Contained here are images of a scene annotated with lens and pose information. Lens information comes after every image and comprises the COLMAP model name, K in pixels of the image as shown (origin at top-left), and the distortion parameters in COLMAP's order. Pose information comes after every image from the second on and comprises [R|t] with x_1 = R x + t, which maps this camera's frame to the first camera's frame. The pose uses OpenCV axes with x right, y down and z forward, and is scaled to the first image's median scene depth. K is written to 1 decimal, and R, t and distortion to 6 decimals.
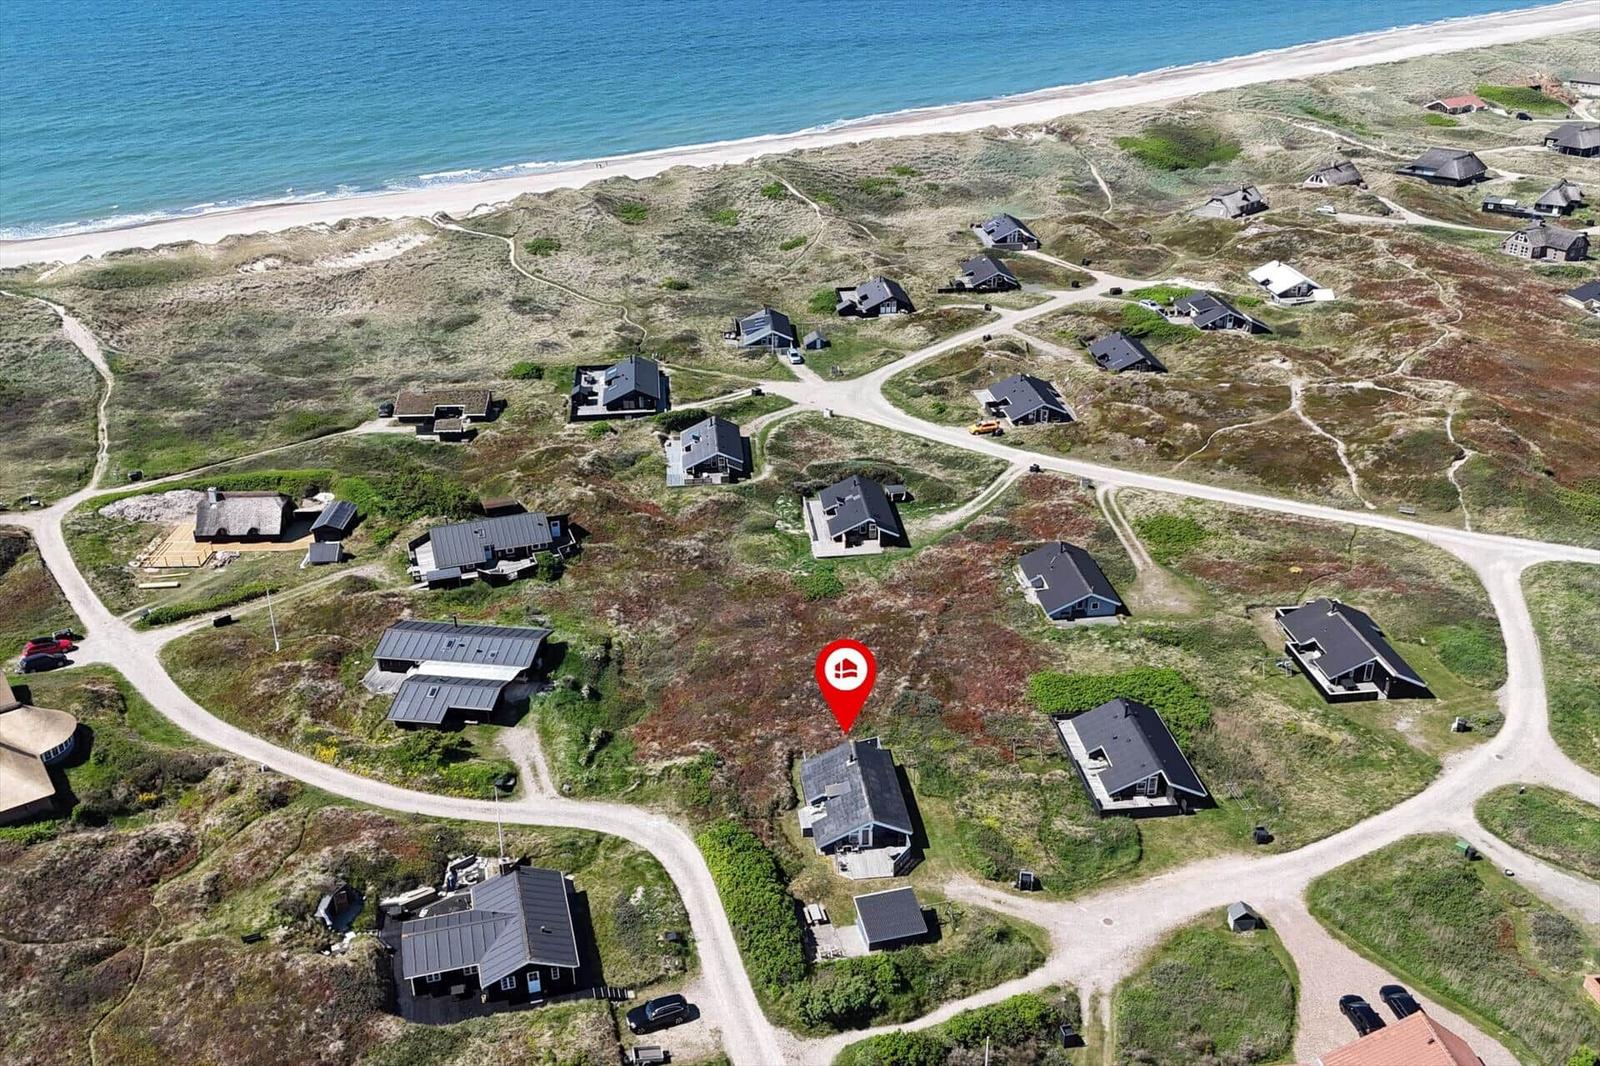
lens RADIAL K [[1363.6, 0, 773.6], [0, 1363.6, 534.6], [0, 0, 1]] dist [0.103260, -0.106334]
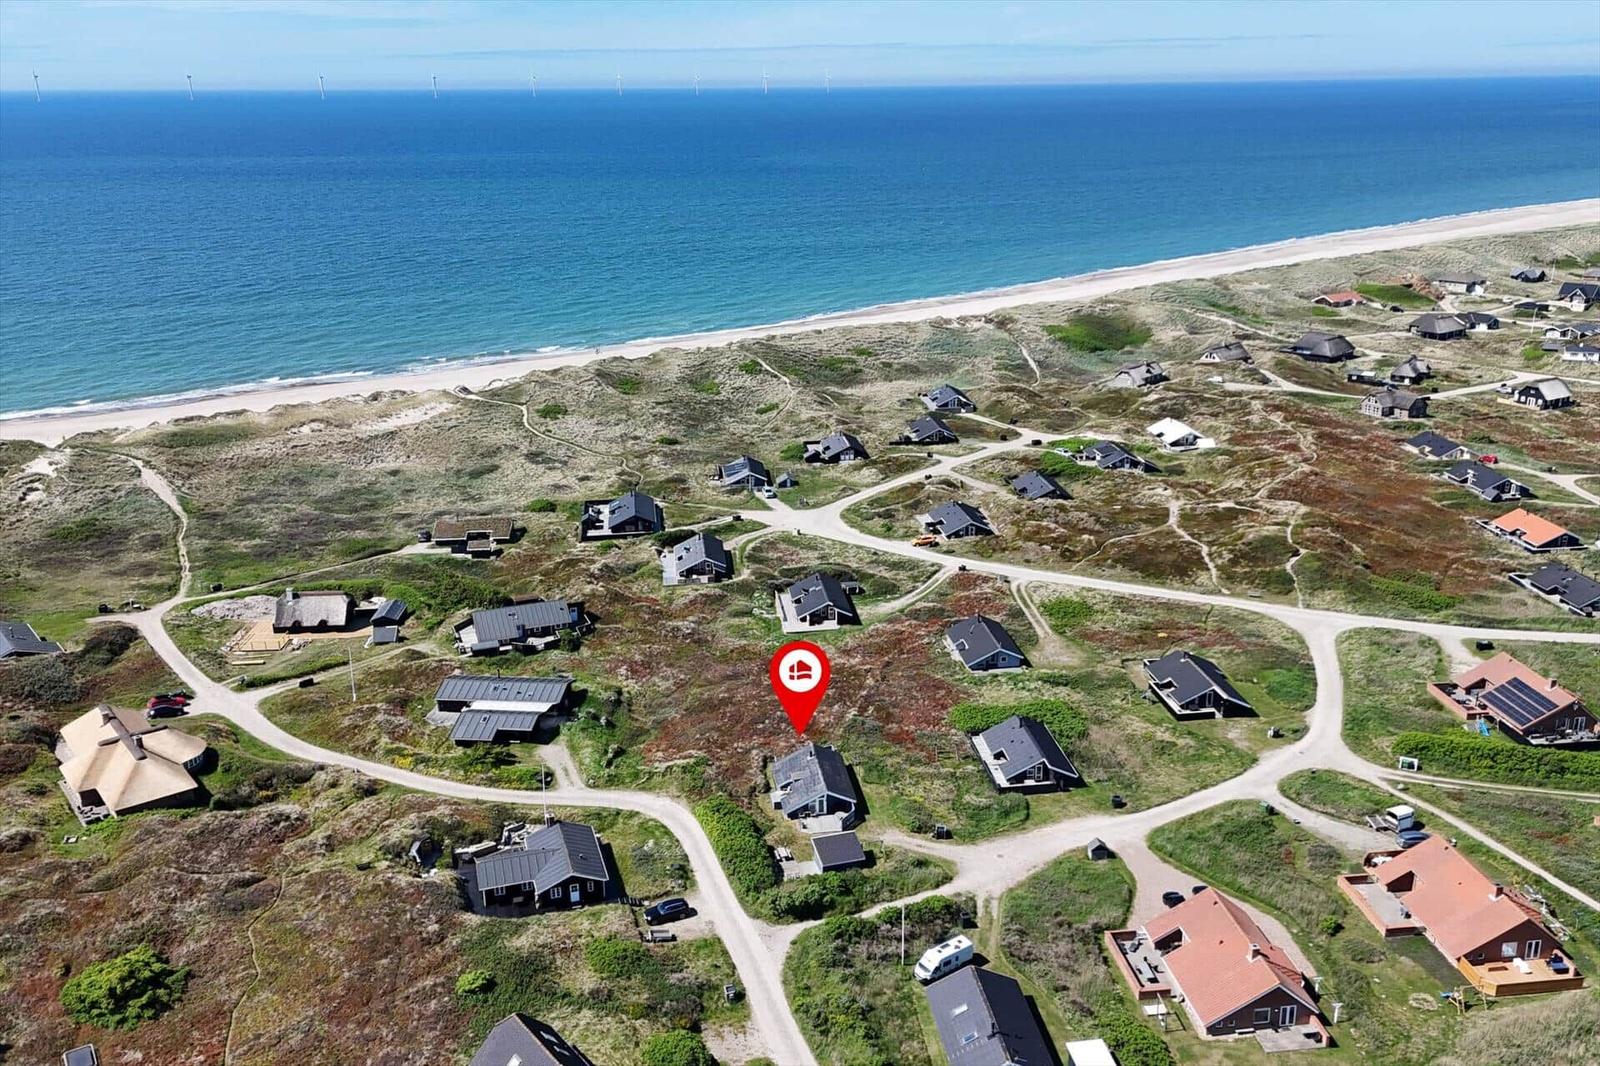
lens RADIAL K [[1365.9, 0, 800.0], [0, 1365.9, 533.0], [0, 0, 1]] dist [0.158974, -0.284370]
pose [[0.999370, -0.009109, 0.034297, 0.002455], [0.013942, 0.989563, -0.143426, 0.104012], [-0.032632, 0.143814, 0.989067, -0.242432]]
